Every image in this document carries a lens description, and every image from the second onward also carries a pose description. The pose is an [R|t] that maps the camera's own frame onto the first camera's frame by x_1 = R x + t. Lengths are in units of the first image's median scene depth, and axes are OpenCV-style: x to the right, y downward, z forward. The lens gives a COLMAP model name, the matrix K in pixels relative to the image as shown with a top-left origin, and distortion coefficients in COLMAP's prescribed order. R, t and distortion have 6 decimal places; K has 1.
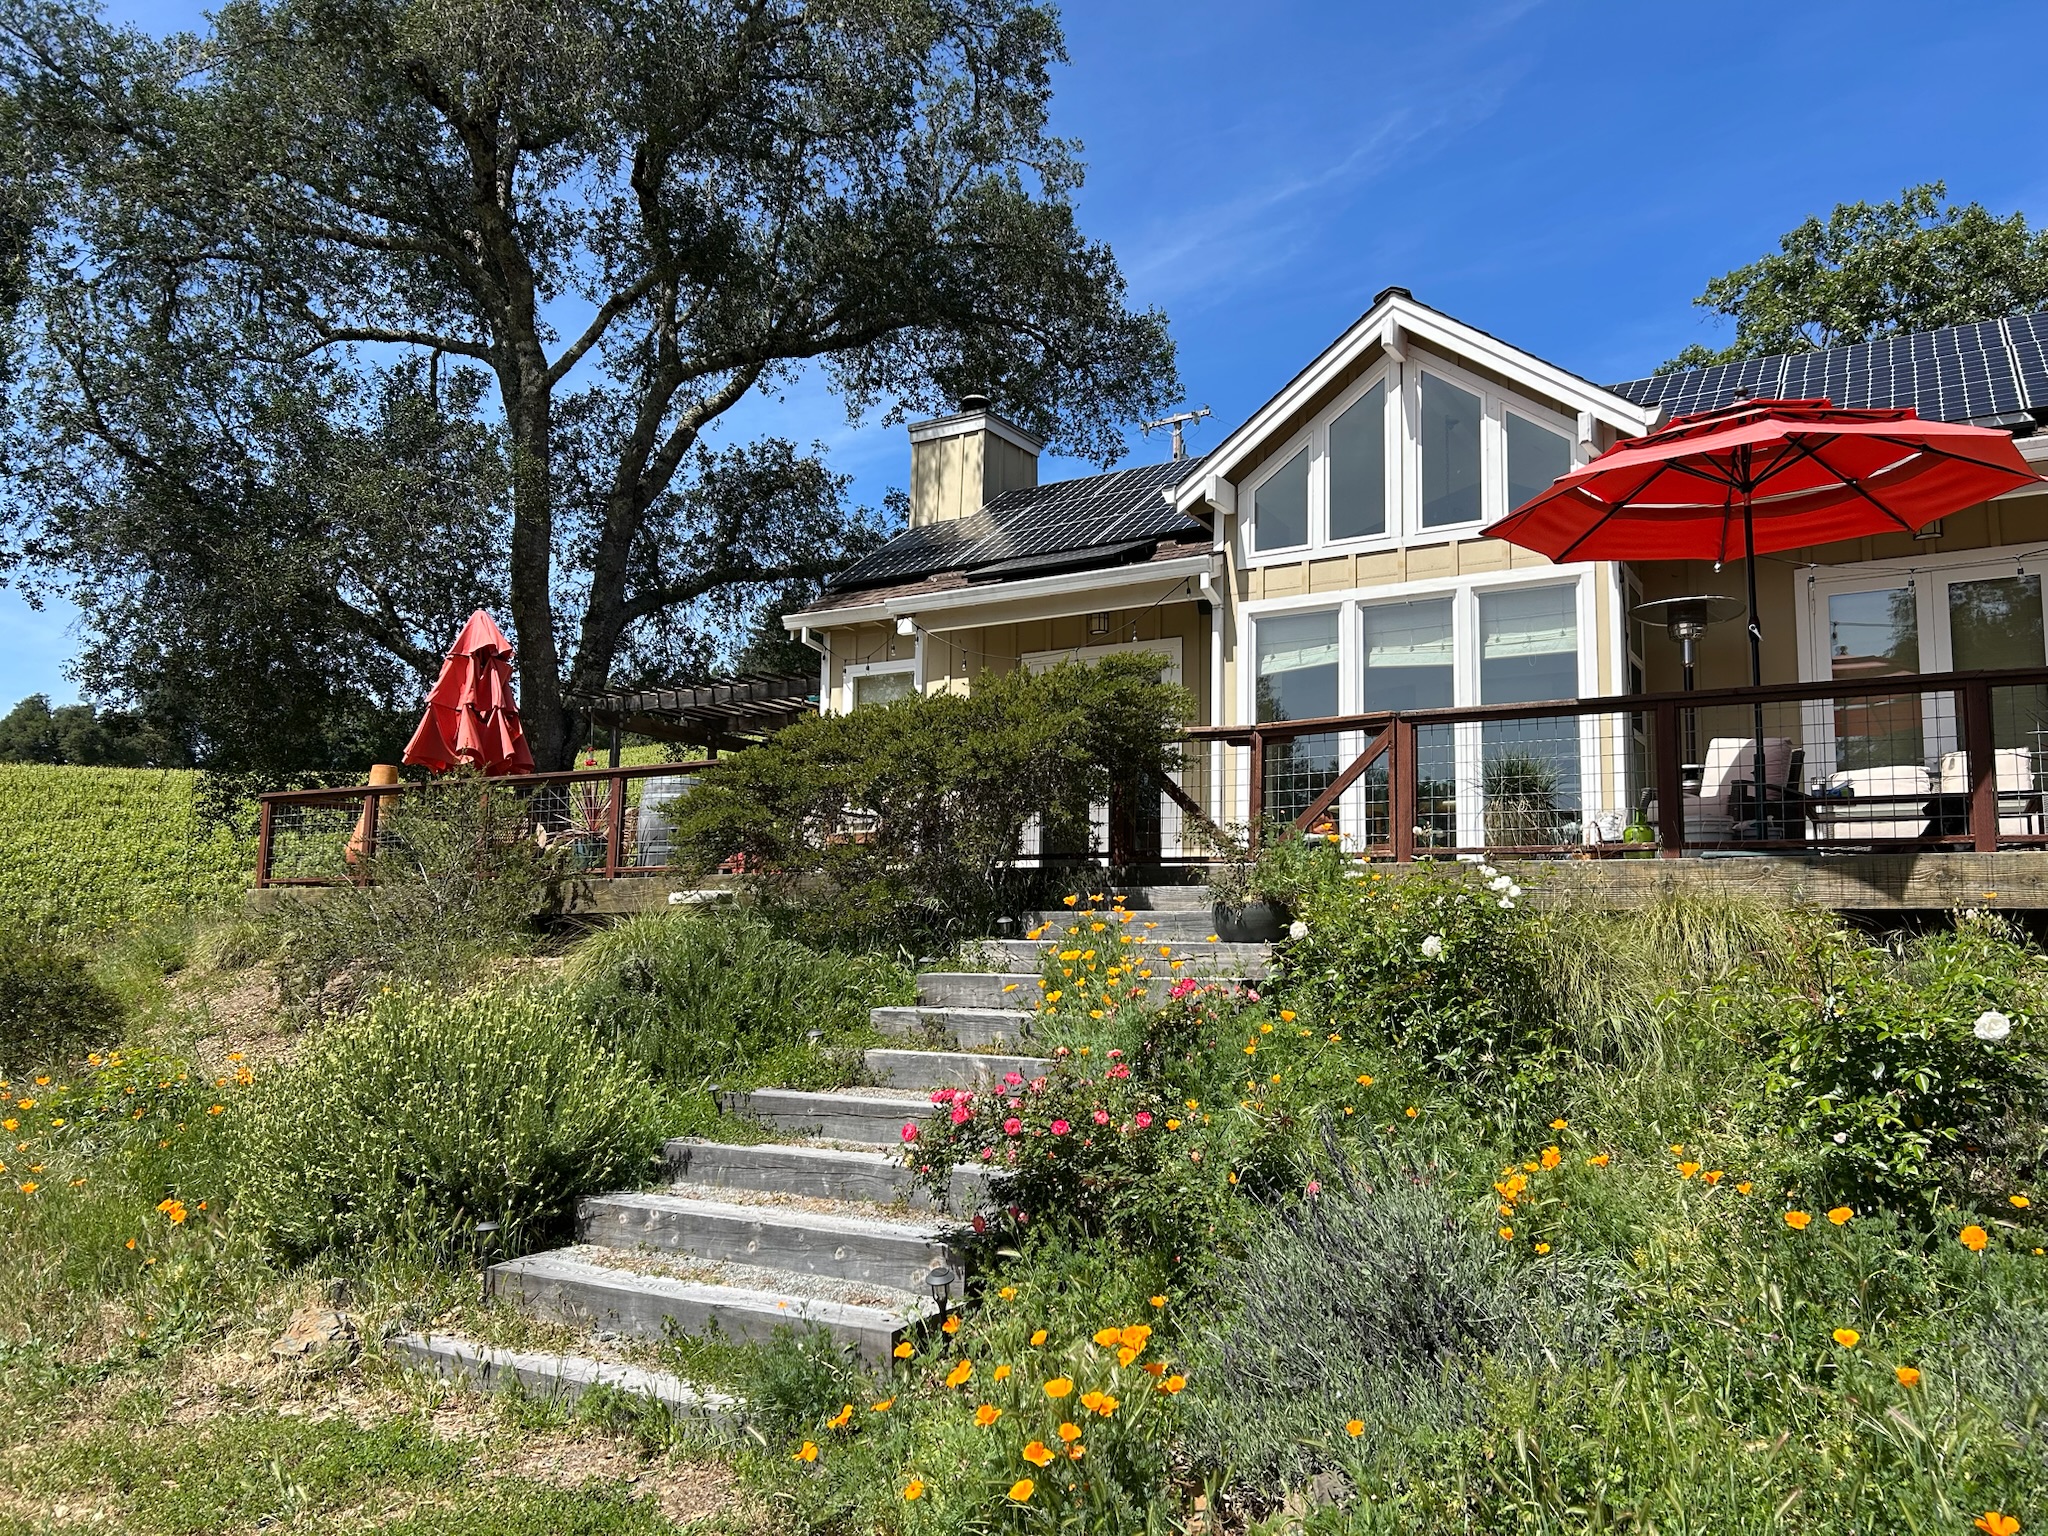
lens RADIAL K [[1542.8, 0, 1024.0], [0, 1542.8, 768.0], [0, 0, 1]] dist [0.047742, -0.111665]
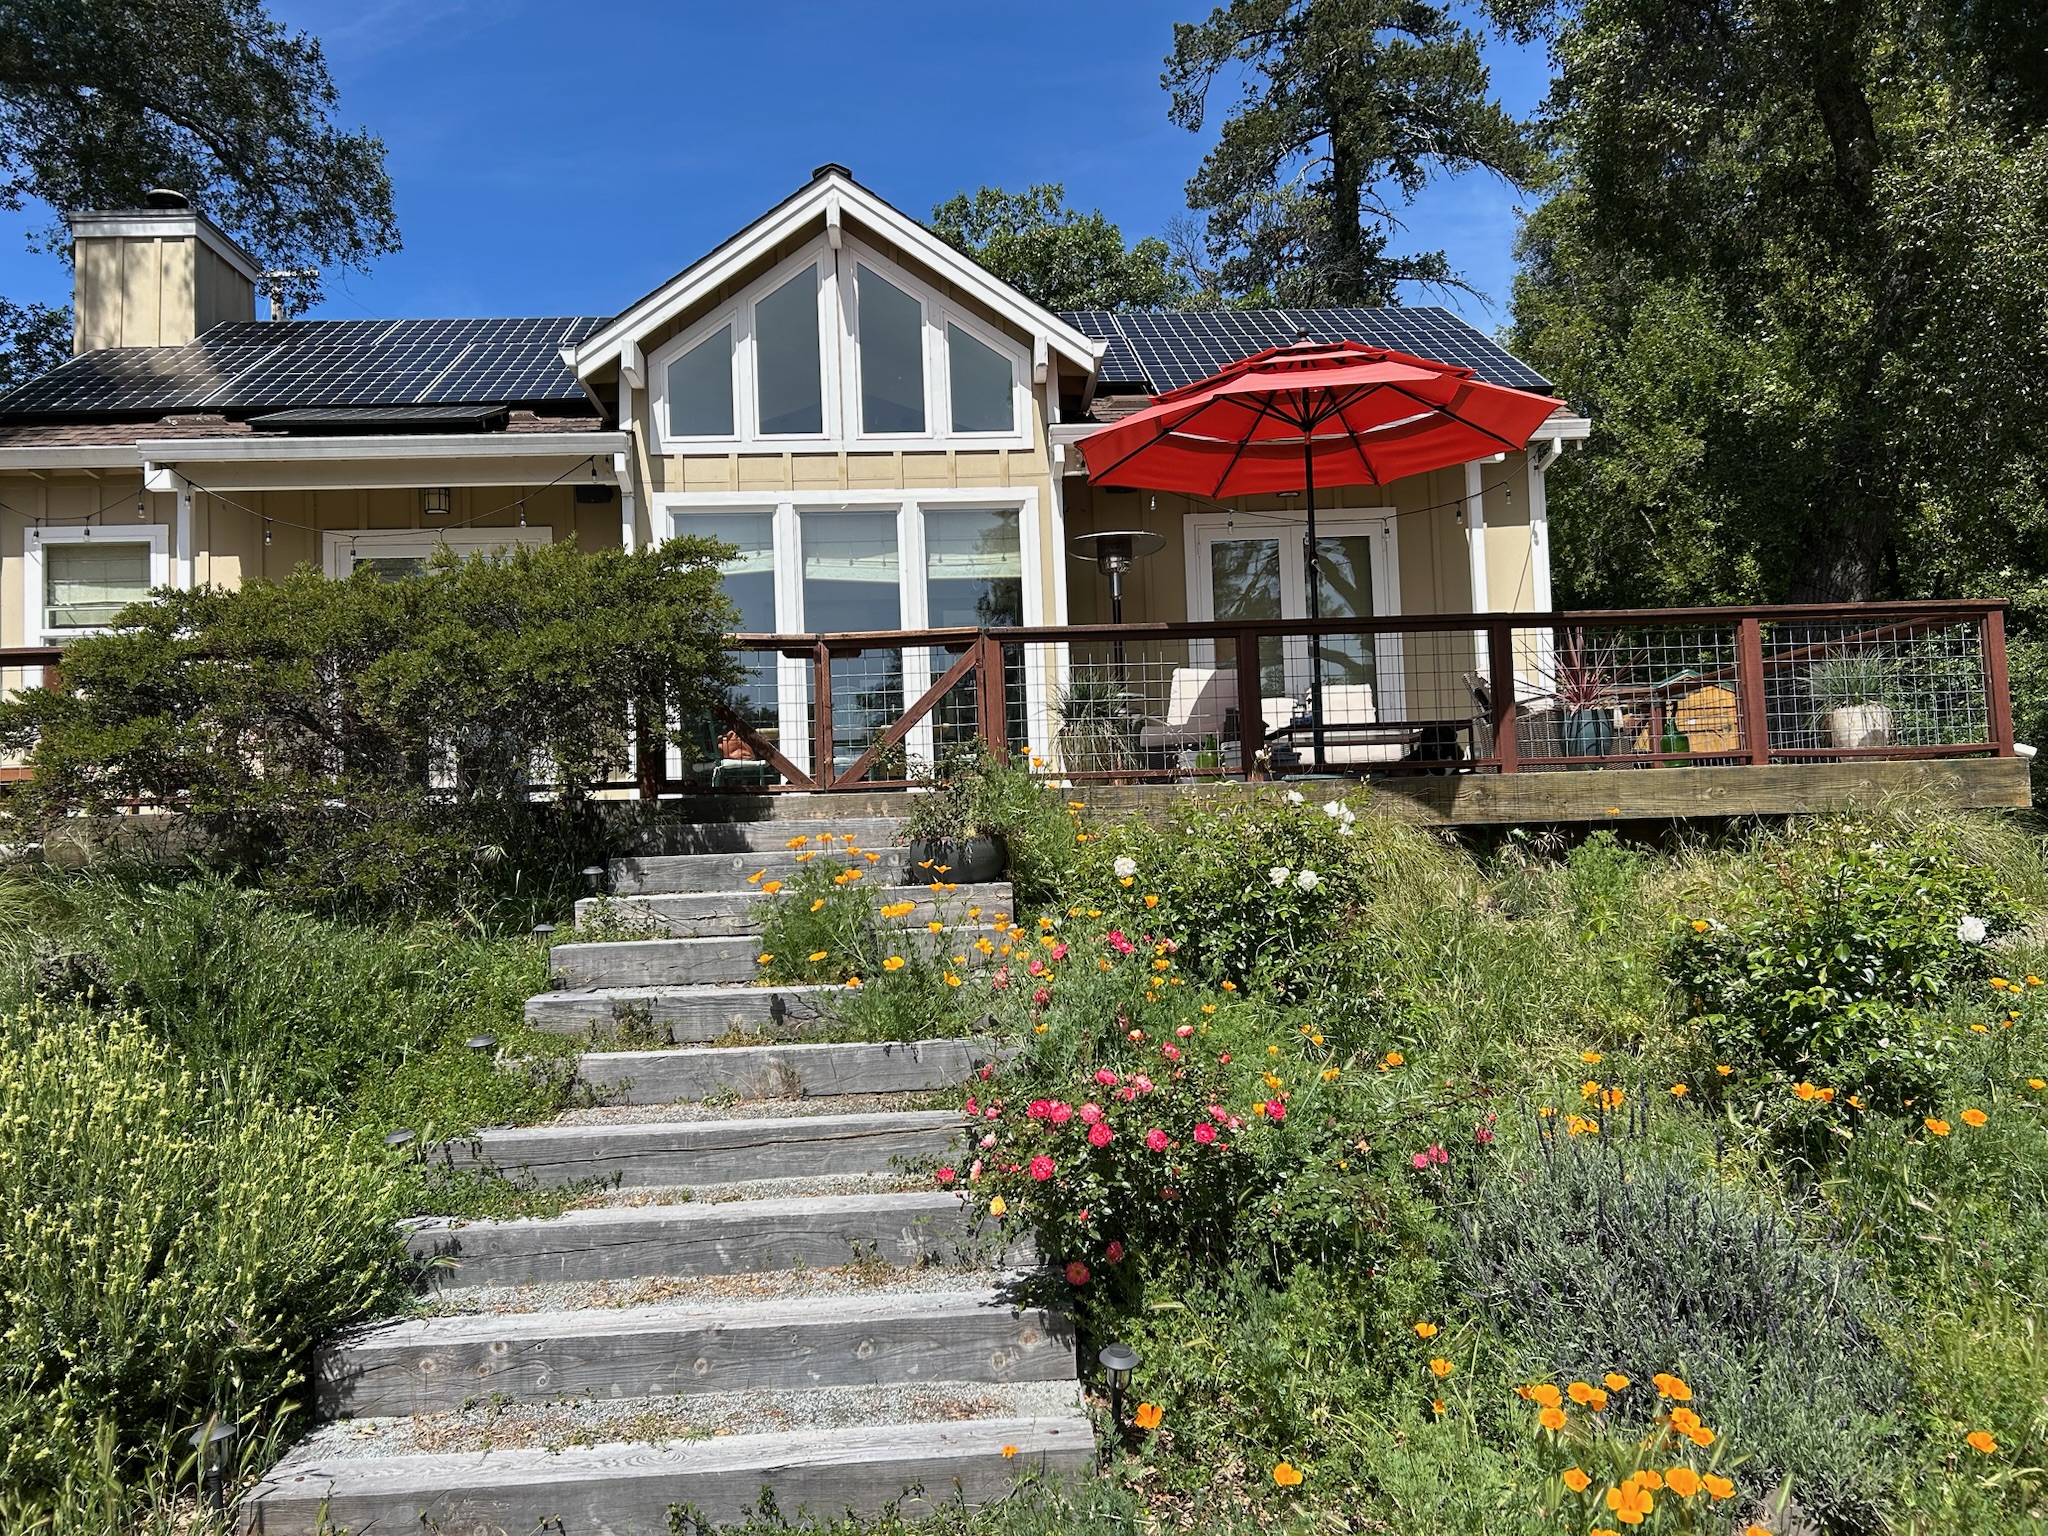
lens RADIAL K [[1557.6, 0, 1024.0], [0, 1557.6, 768.0], [0, 0, 1]] dist [0.012878, -0.042243]
pose [[0.811756, 0.001310, 0.583996, -0.206276], [-0.027046, 0.999009, 0.035353, 0.009989], [-0.583370, -0.044493, 0.810987, 0.172782]]
